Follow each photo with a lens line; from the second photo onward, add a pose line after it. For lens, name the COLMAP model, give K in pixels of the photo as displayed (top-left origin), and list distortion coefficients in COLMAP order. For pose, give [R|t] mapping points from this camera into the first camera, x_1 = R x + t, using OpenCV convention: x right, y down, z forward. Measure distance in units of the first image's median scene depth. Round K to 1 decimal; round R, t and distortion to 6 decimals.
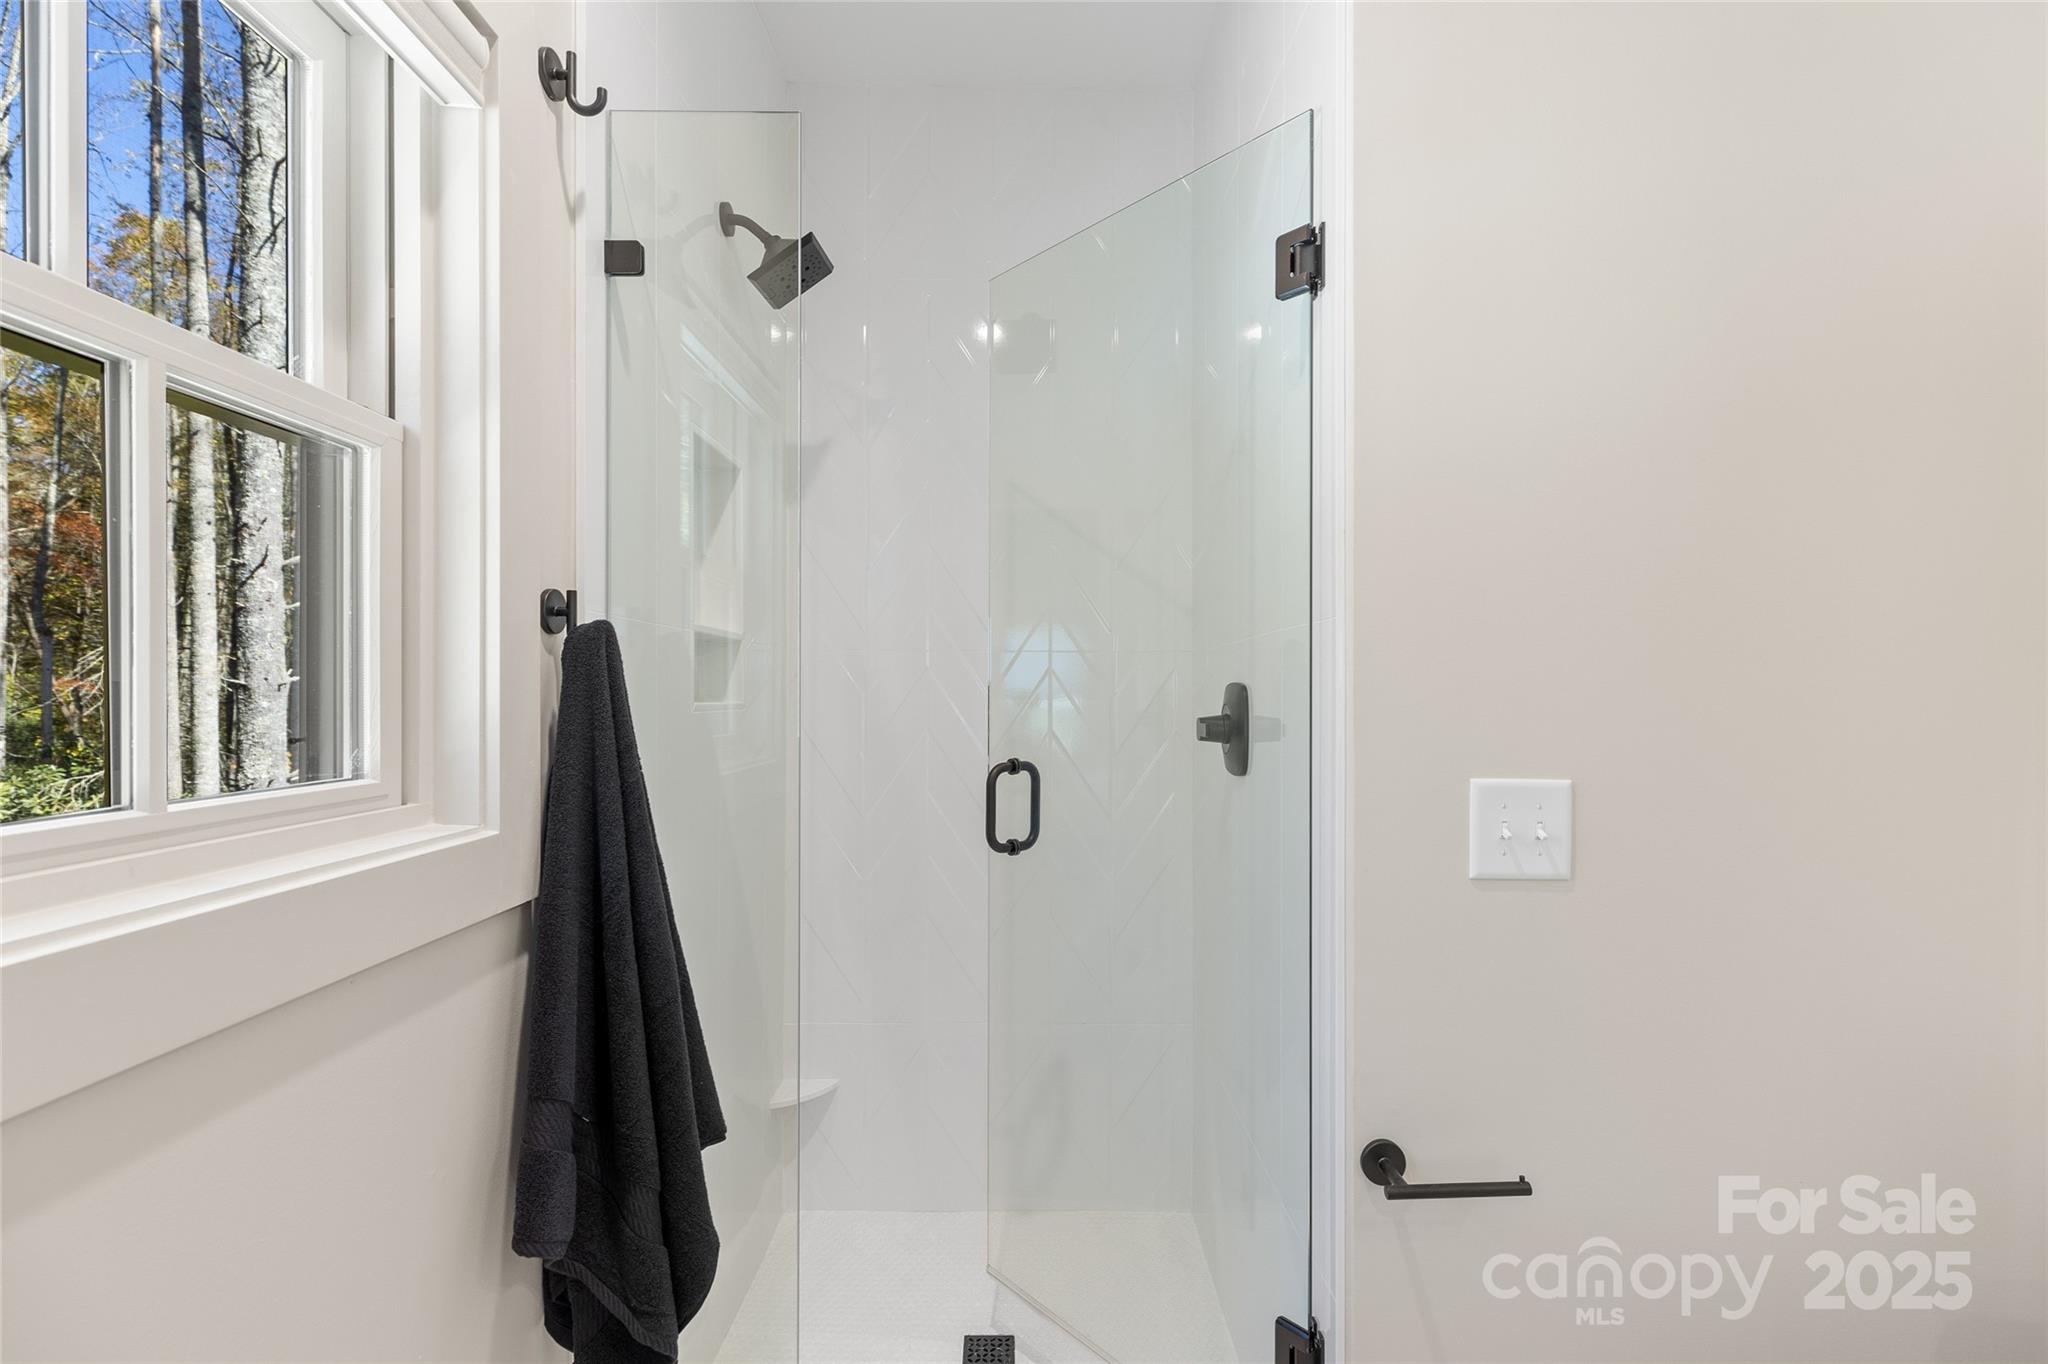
lens RADIAL K [[928.0, 0, 1012.1], [0, 928.0, 693.0], [0, 0, 1]] dist [0.003644, 0.000638]
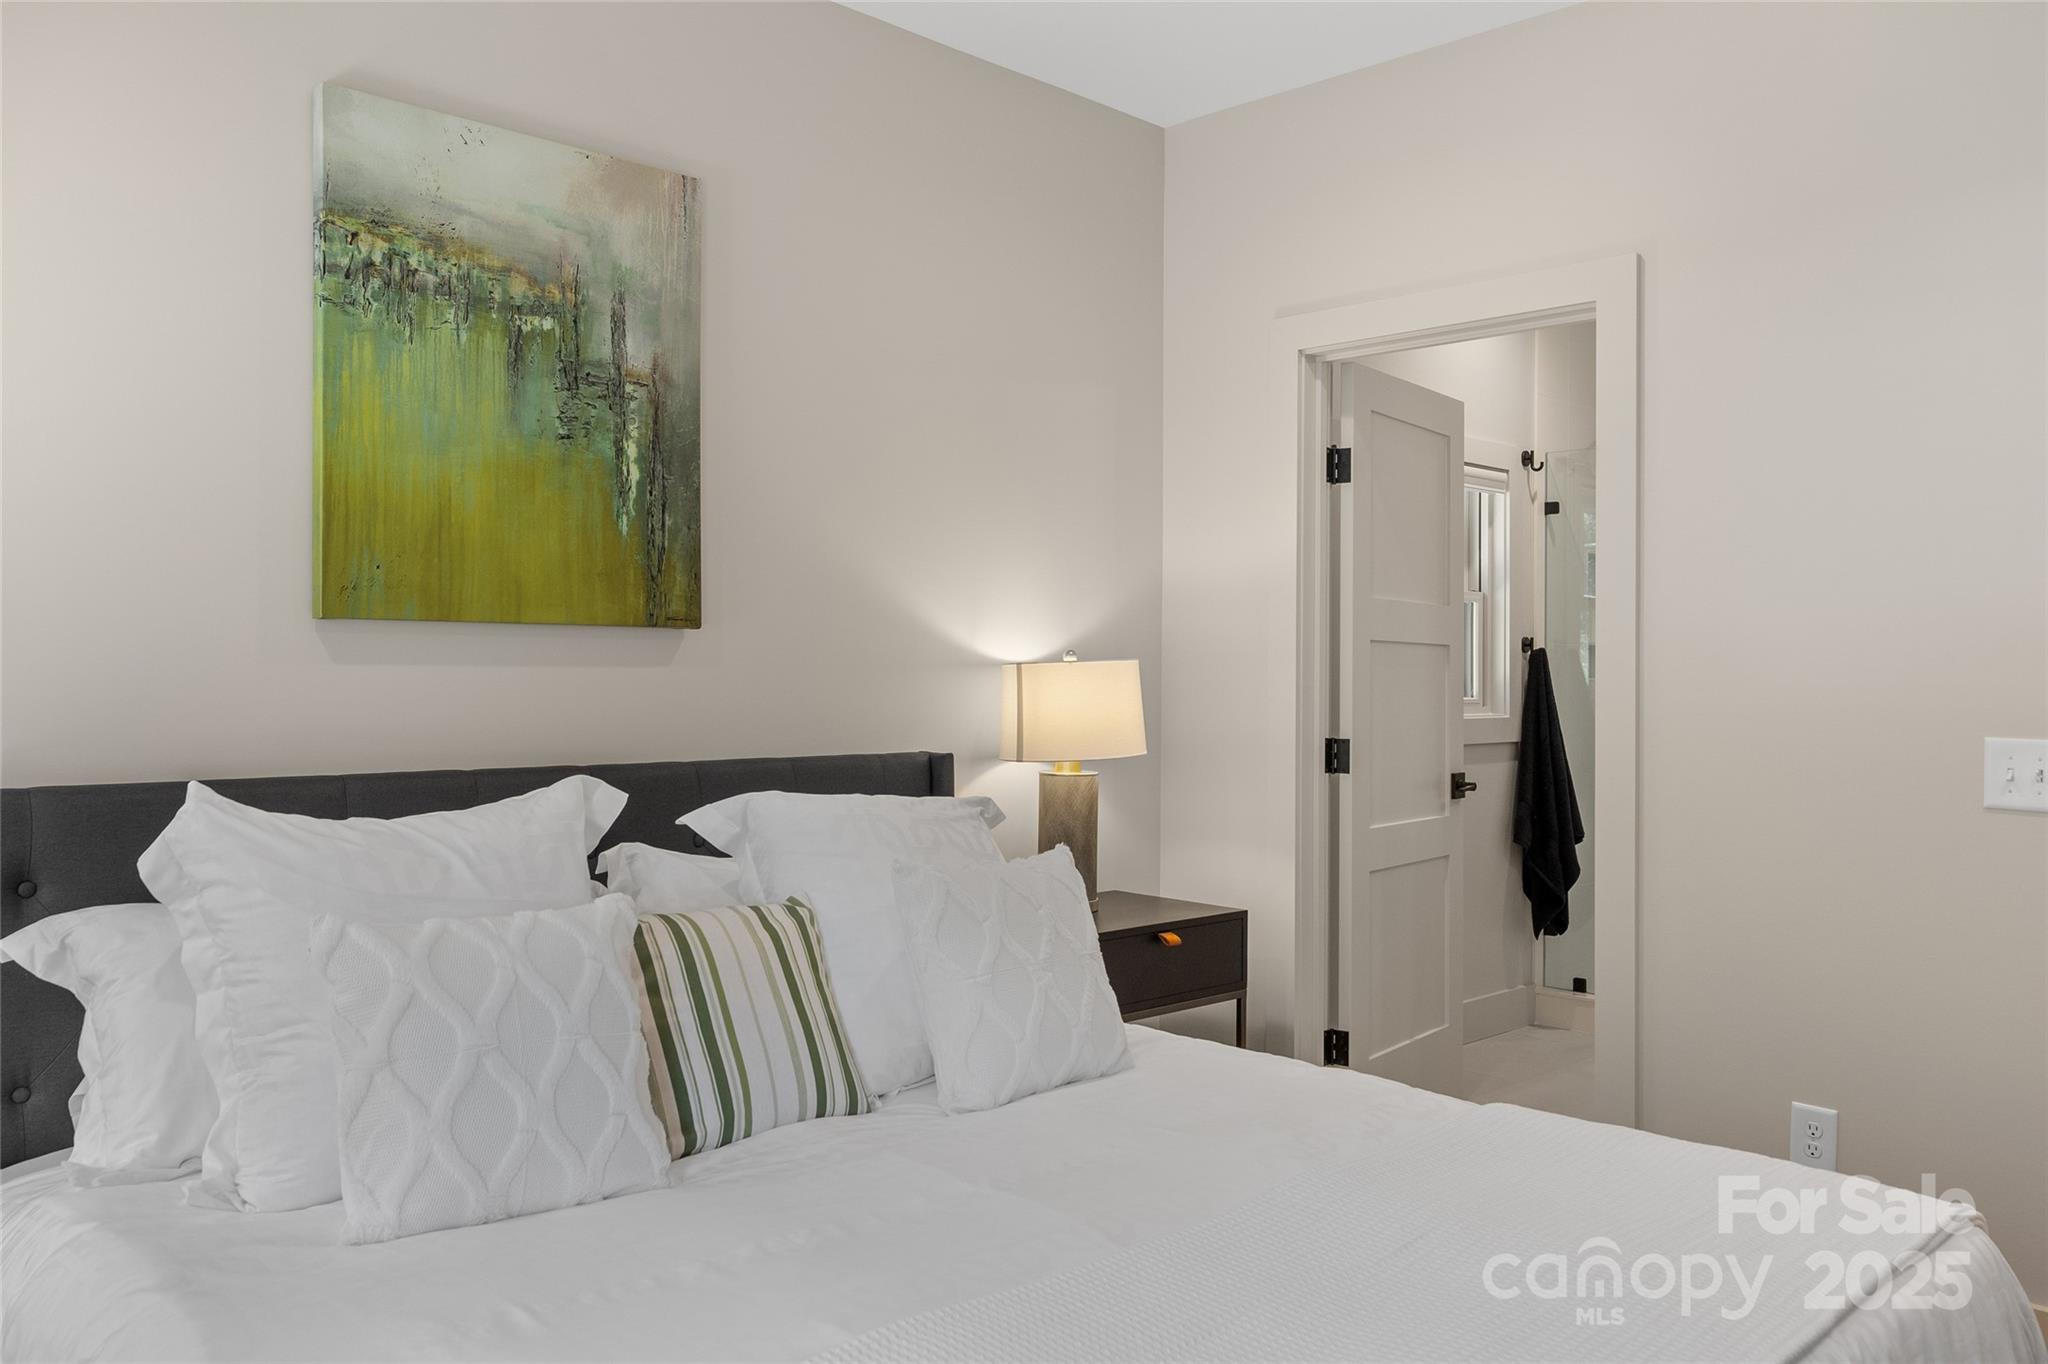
lens RADIAL K [[1593.4, 0, 1018.7], [0, 1593.4, 680.5], [0, 0, 1]] dist [-0.000186, -0.000050]
pose [[0.715246, 0.003821, -0.698863, 1.880007], [-0.002005, 0.999992, 0.003416, 0.008738], [0.698870, -0.001042, 0.715248, -3.721370]]
